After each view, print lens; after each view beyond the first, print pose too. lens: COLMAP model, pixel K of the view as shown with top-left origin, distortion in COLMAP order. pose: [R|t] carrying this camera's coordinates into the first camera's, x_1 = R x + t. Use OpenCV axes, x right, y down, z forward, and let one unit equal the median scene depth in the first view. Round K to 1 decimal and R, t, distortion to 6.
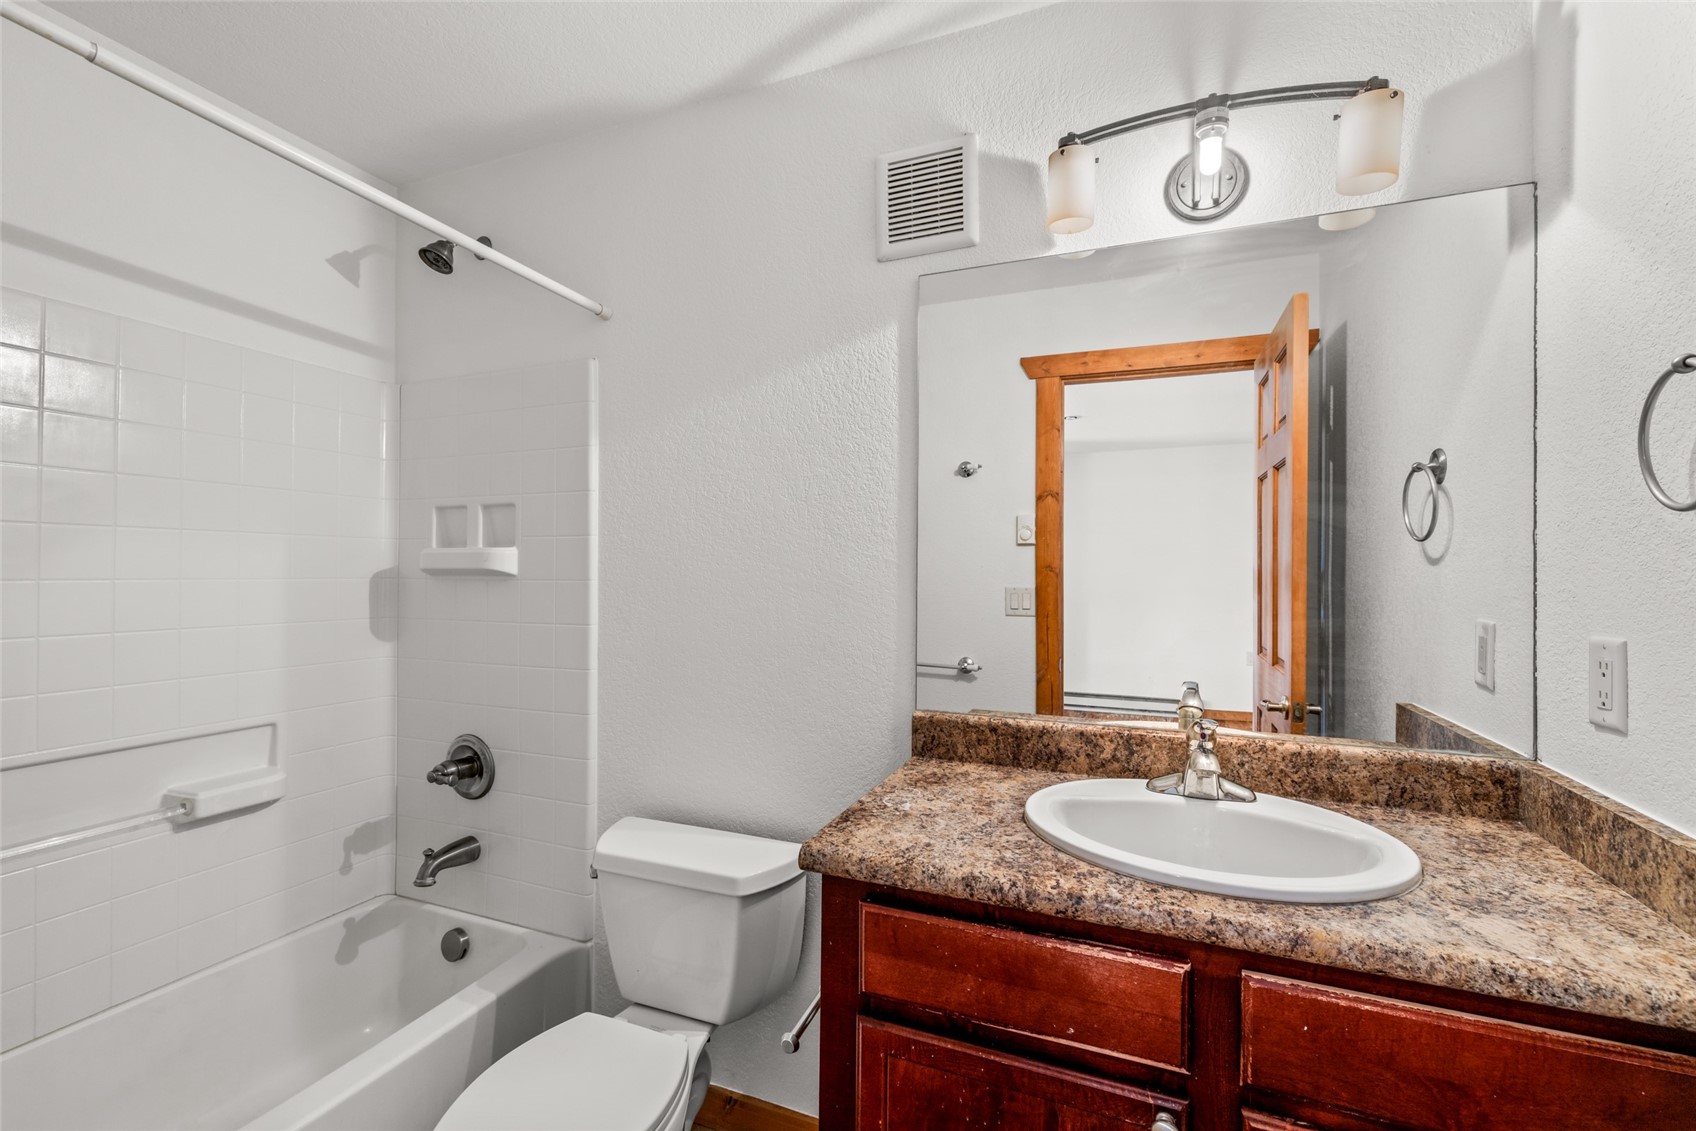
lens RADIAL K [[731.5, 0, 844.4], [0, 731.5, 564.9], [0, 0, 1]] dist [-0.000813, 0.000121]
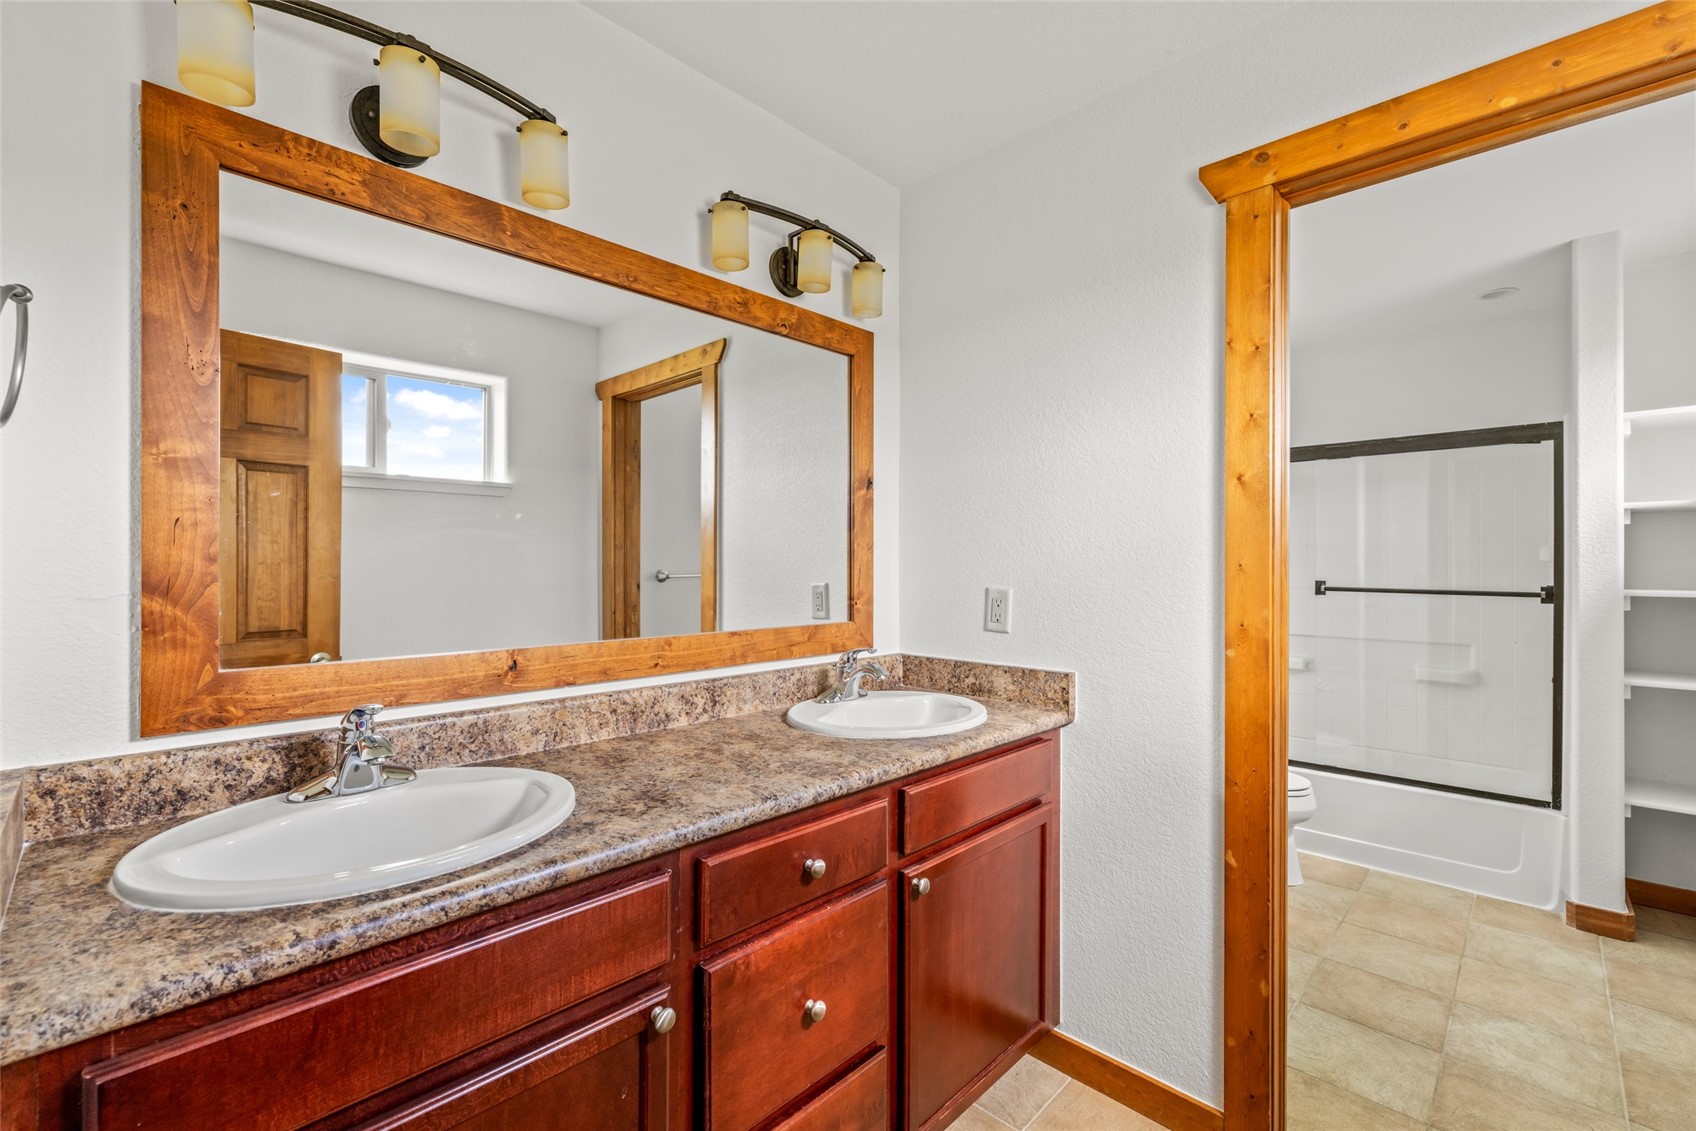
lens RADIAL K [[731.5, 0, 844.4], [0, 731.5, 564.9], [0, 0, 1]] dist [-0.000813, 0.000121]
pose [[0.369310, -0.012035, 0.929229, -0.199944], [-0.004430, 0.999882, 0.014710, 0.003021], [-0.929296, -0.009549, 0.369213, 0.097988]]
